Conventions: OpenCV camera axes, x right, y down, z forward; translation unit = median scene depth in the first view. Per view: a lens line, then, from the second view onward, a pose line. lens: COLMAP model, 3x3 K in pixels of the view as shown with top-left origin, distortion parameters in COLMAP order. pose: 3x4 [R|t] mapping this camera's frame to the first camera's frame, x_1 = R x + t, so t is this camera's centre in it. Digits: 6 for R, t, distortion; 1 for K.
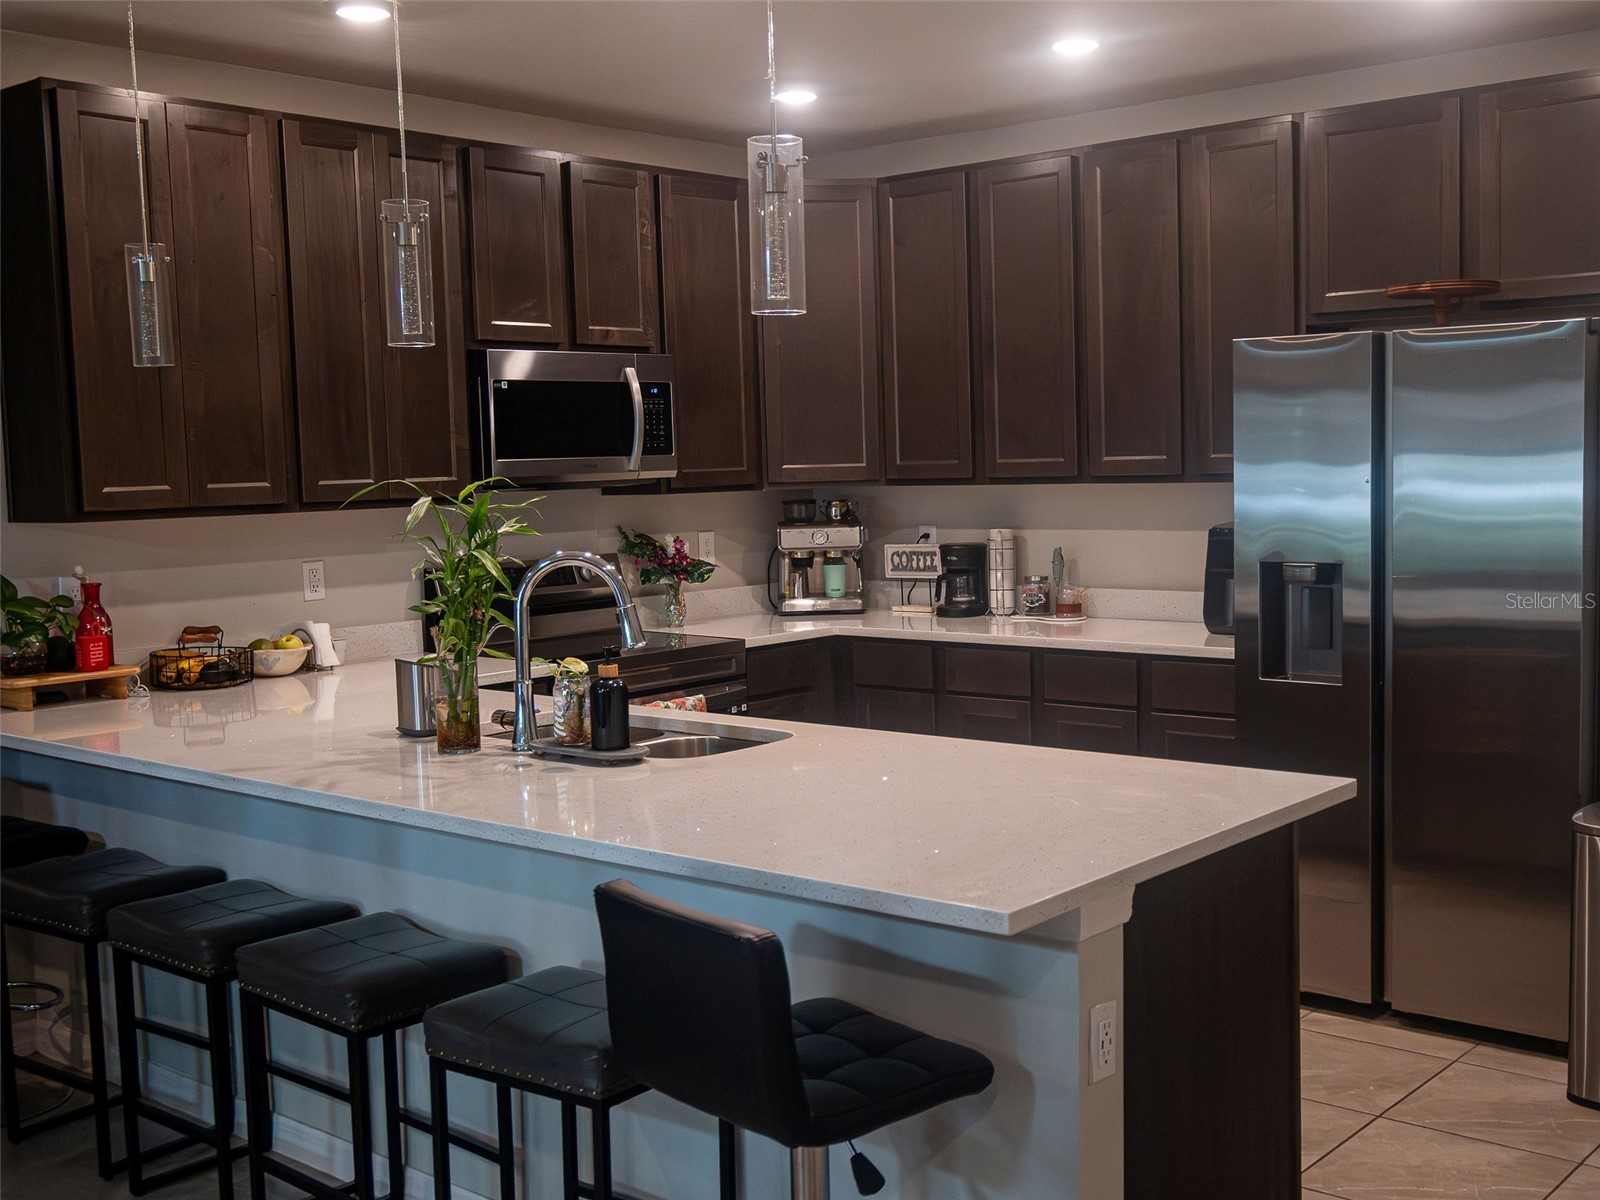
lens RADIAL K [[1829.0, 0, 881.7], [0, 1829.0, 629.6], [0, 0, 1]] dist [-0.019524, -0.002186]
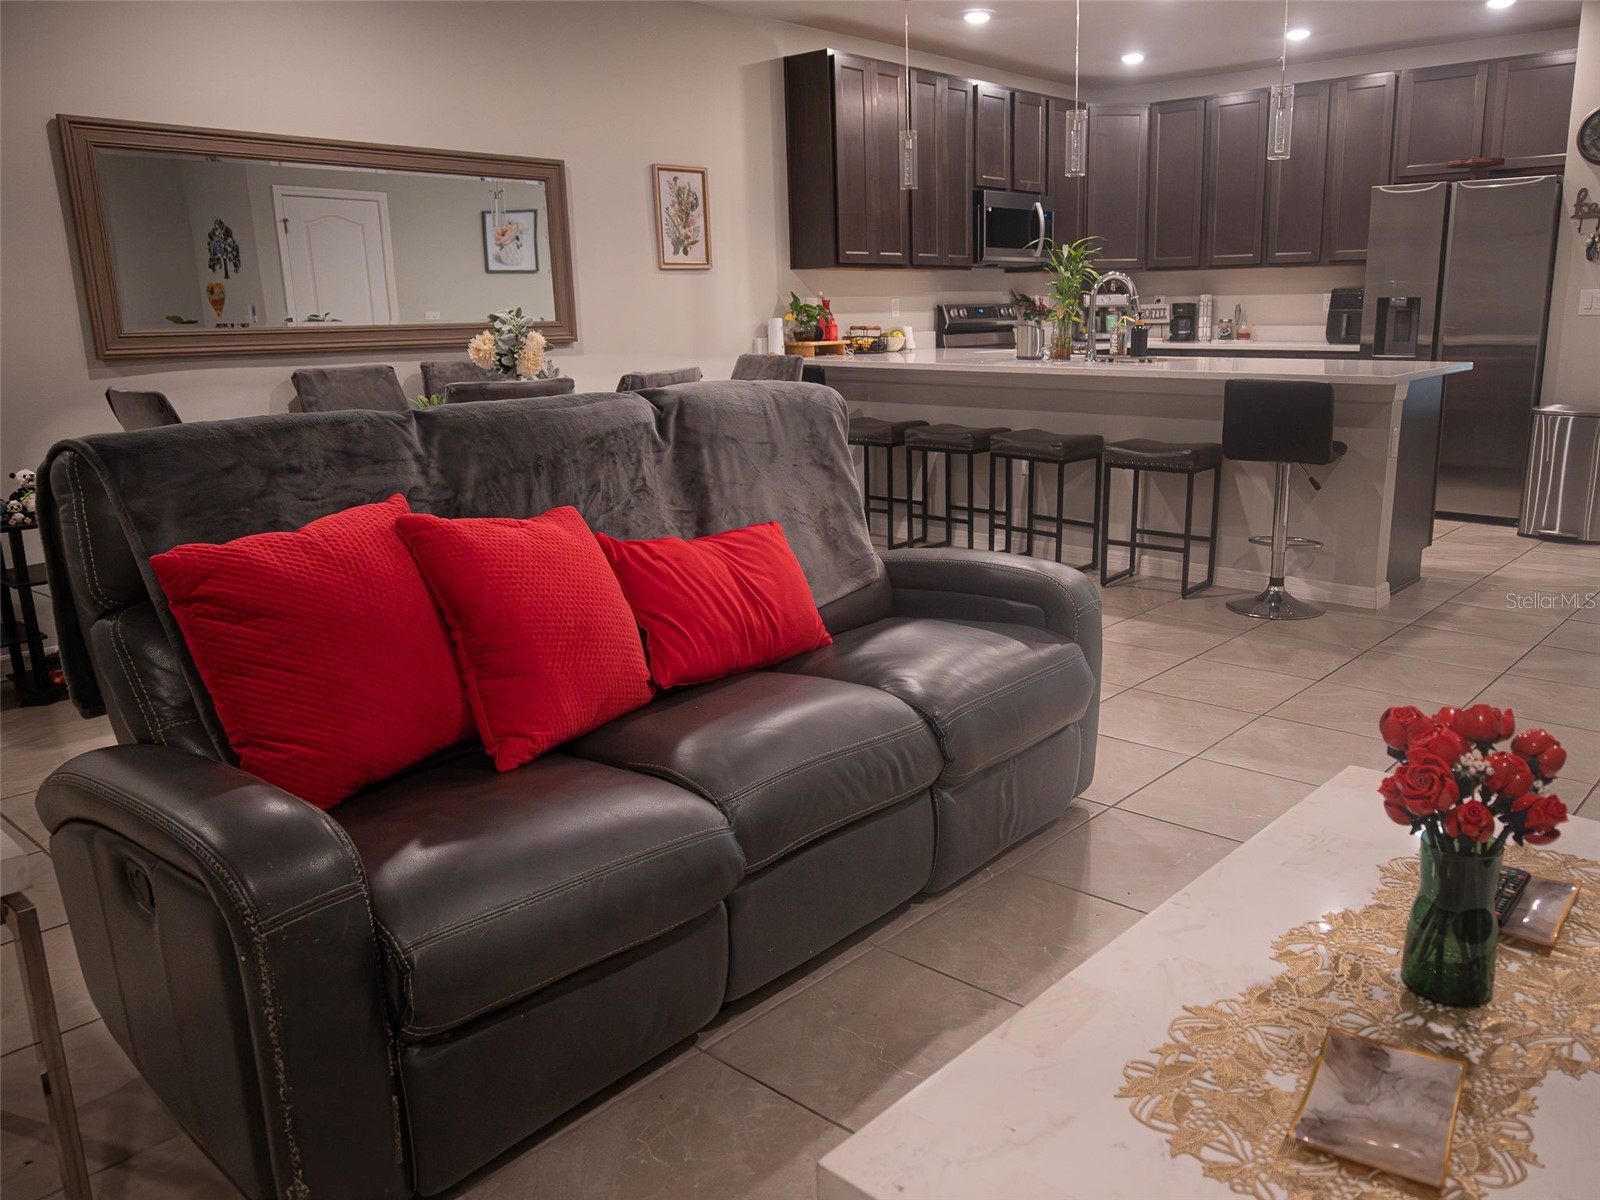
lens RADIAL K [[1279.2, 0, 880.1], [0, 1279.2, 619.8], [0, 0, 1]] dist [-0.001891, 0.000097]
pose [[0.999791, 0.014803, -0.014113, -0.260148], [-0.012614, 0.989464, 0.144231, 0.095709], [0.016099, -0.144022, 0.989443, -0.392884]]
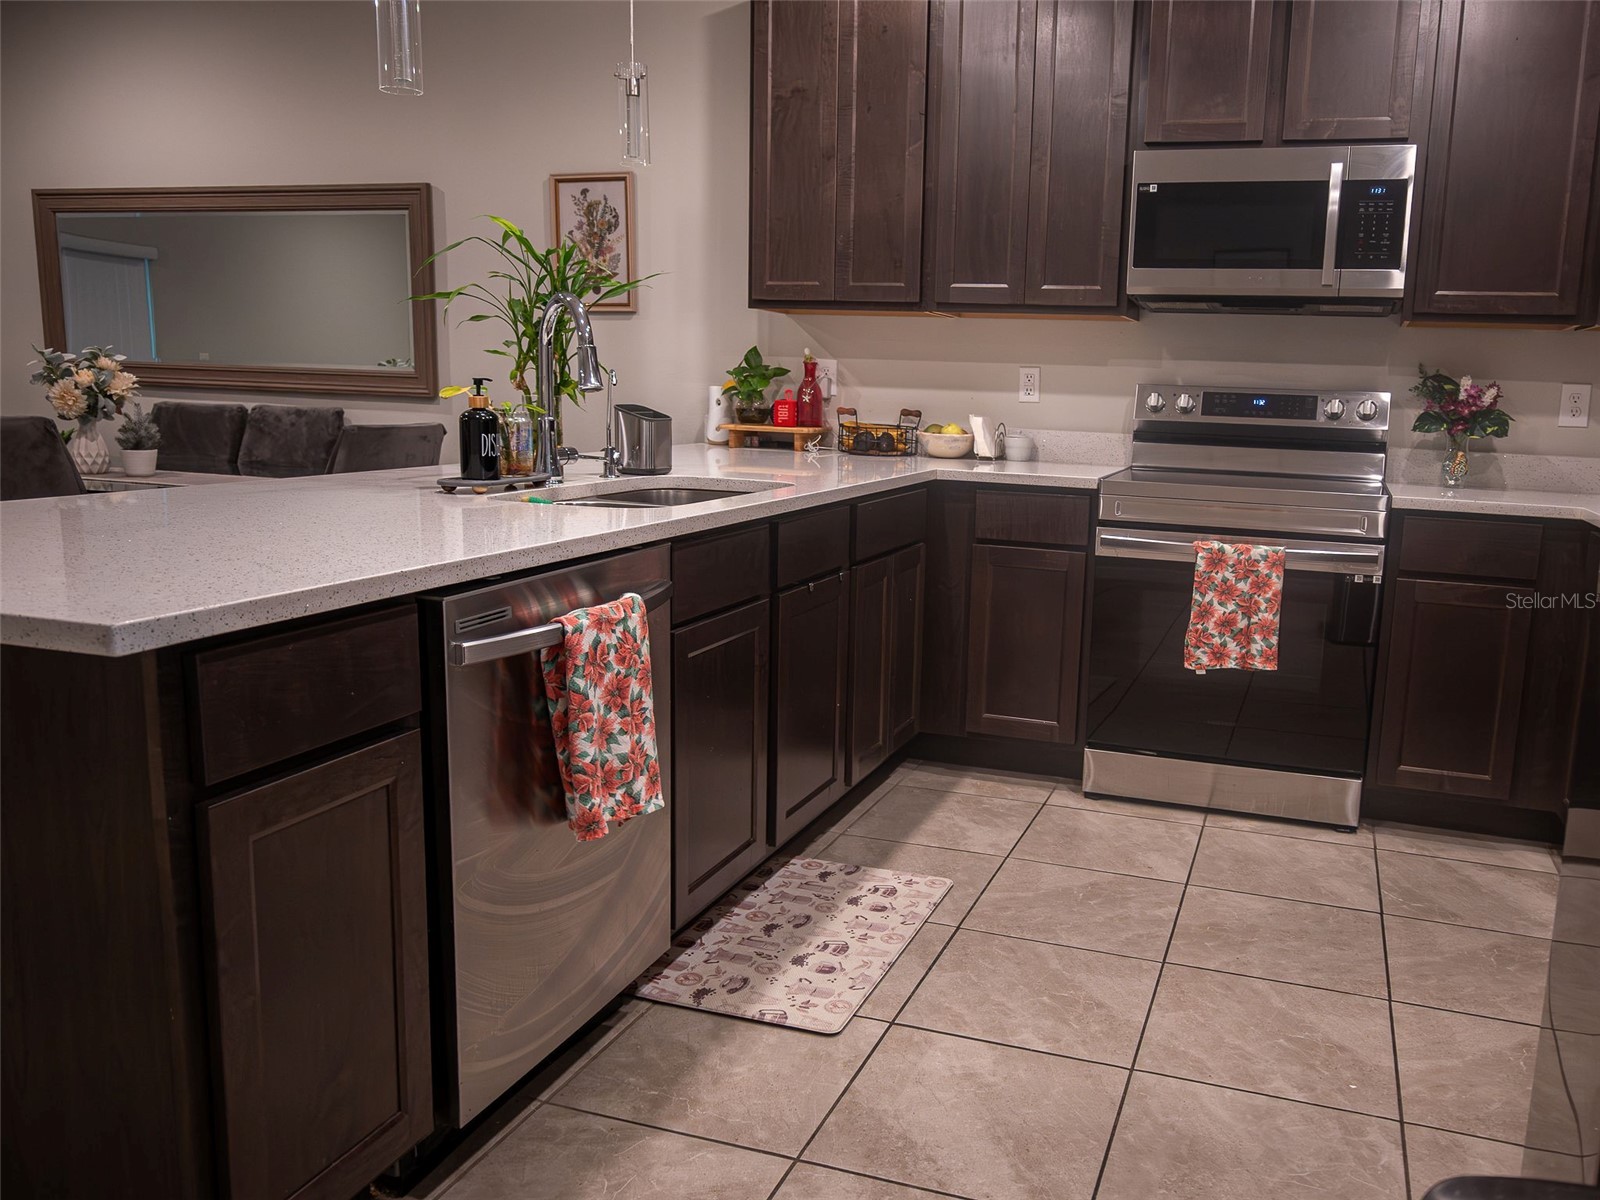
lens RADIAL K [[1228.8, 0, 961.4], [0, 1228.8, 604.6], [0, 0, 1]] dist [-0.002849, 0.001292]
pose [[0.362796, 0.198178, -0.910552, 0.336207], [-0.137859, 0.977787, 0.157883, -0.006966], [0.921615, 0.068248, 0.382058, 0.585007]]
